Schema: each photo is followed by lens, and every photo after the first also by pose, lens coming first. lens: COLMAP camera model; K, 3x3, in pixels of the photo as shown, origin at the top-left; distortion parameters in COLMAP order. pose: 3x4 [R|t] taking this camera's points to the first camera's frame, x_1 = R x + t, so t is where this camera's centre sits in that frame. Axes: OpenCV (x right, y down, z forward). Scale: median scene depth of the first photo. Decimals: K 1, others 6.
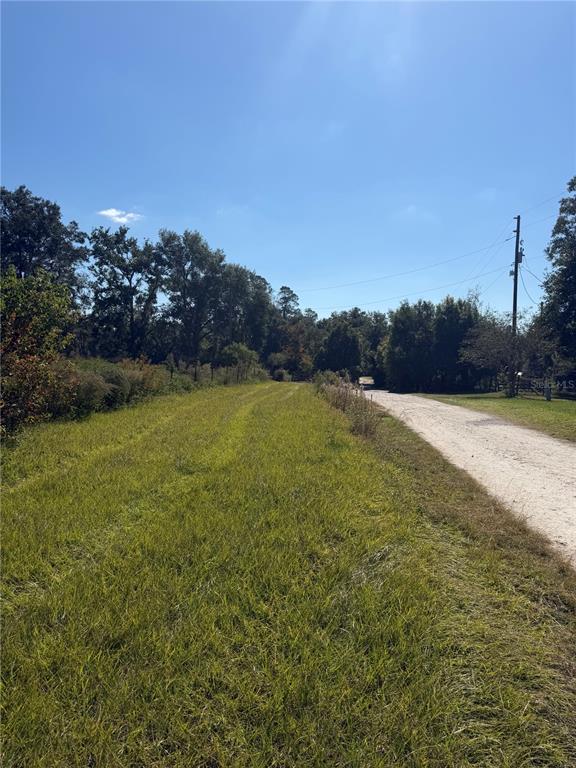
lens RADIAL K [[537.6, 0, 288.2], [0, 537.6, 381.3], [0, 0, 1]] dist [0.008730, 0.000052]
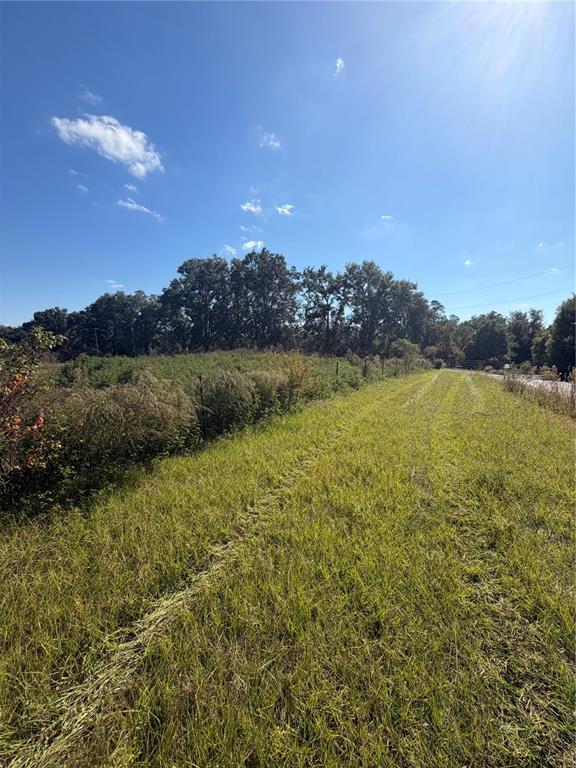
lens RADIAL K [[307.1, 0, 293.0], [0, 307.1, 377.8], [0, 0, 1]] dist [0.001610, -0.000250]
pose [[0.912040, 0.016399, -0.409774, -0.023691], [0.001423, 0.999068, 0.043151, -0.007731], [0.410100, -0.039939, 0.911166, 0.165980]]
